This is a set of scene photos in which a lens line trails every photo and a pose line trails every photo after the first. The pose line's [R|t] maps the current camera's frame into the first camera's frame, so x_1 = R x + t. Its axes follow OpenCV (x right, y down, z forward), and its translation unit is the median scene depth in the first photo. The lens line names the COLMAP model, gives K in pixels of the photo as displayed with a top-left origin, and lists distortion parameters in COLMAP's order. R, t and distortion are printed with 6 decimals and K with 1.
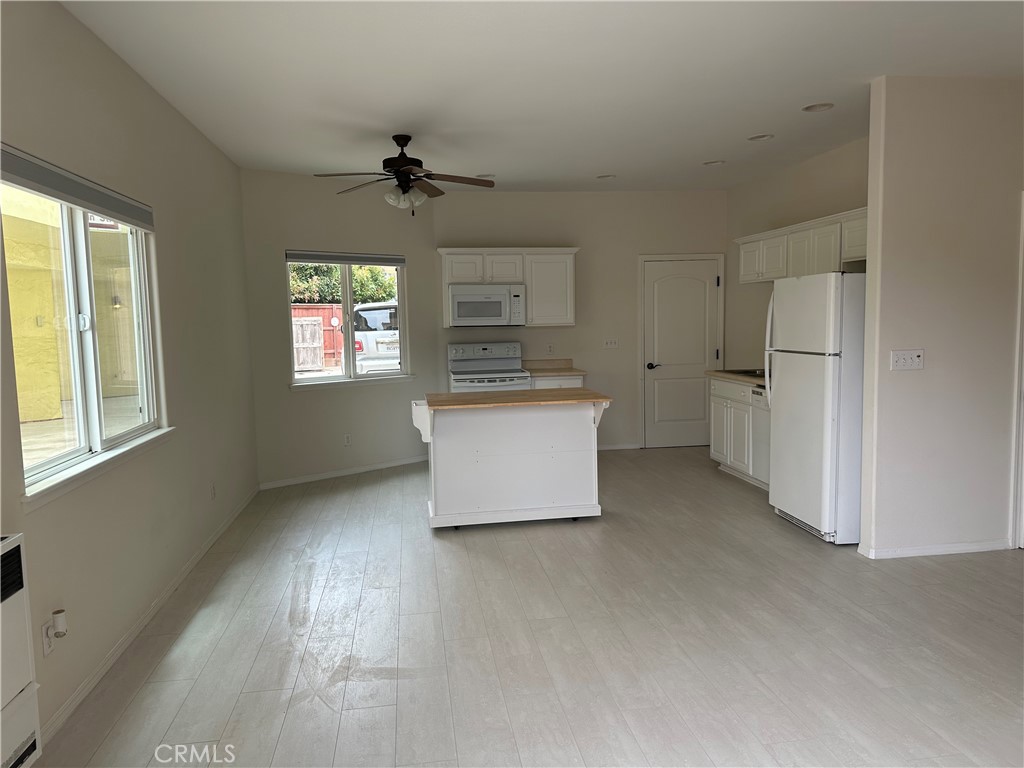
lens RADIAL K [[710.1, 0, 509.1], [0, 710.1, 385.9], [0, 0, 1]] dist [0.046235, -0.009669]
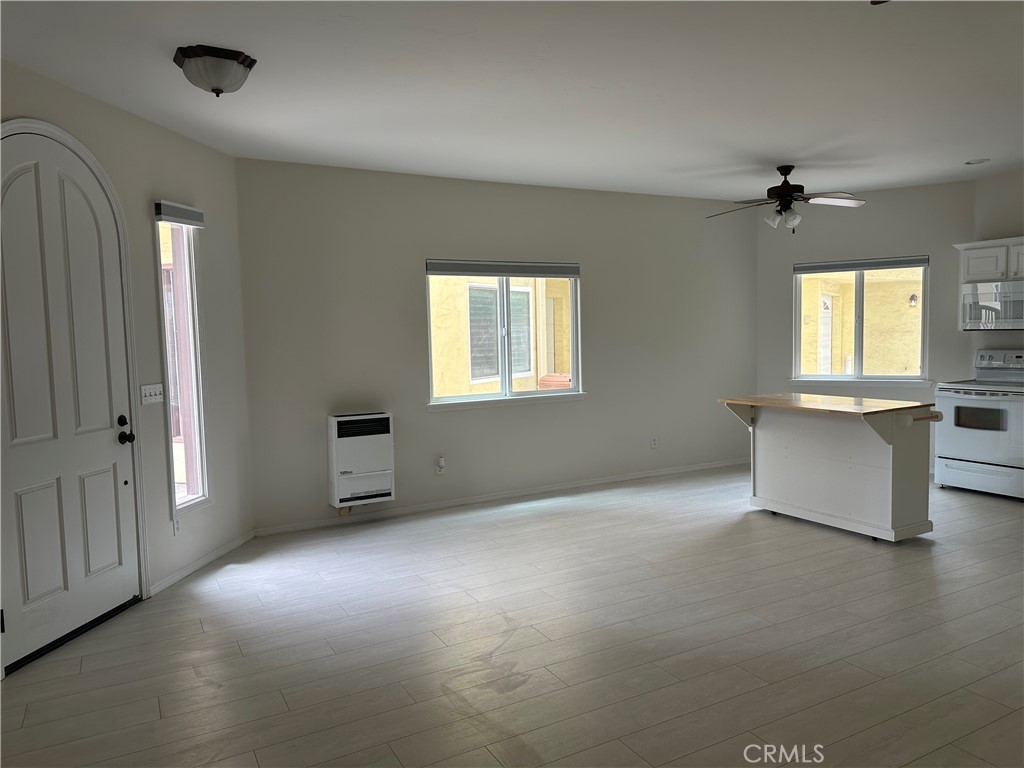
lens RADIAL K [[710.1, 0, 509.4], [0, 710.1, 383.5], [0, 0, 1]] dist [0.046235, -0.009669]
pose [[0.352339, 0.084428, -0.932056, 0.589343], [-0.076115, 0.995208, 0.061375, -0.029395], [0.932772, 0.049319, 0.357077, 0.143714]]
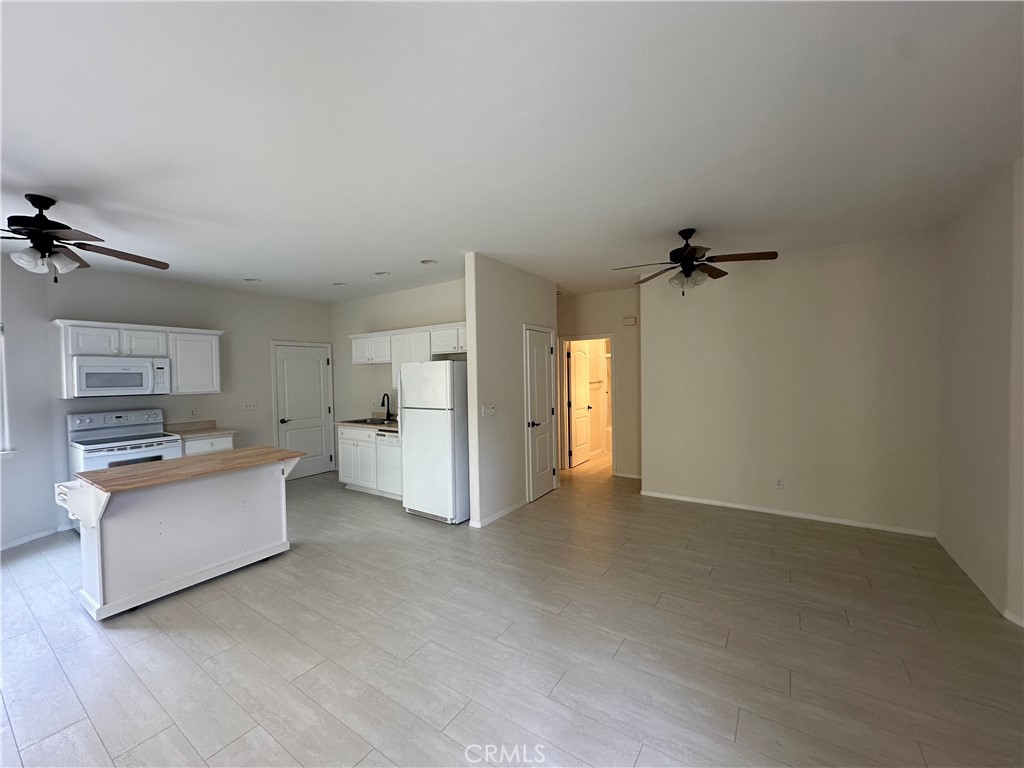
lens RADIAL K [[409.3, 0, 512.3], [0, 409.3, 382.9], [0, 0, 1]] dist [0.002361, -0.001164]
pose [[0.672591, -0.005340, 0.739995, -0.098176], [0.074797, 0.995343, -0.060801, -0.022914], [-0.736224, 0.096244, 0.669859, 0.159989]]
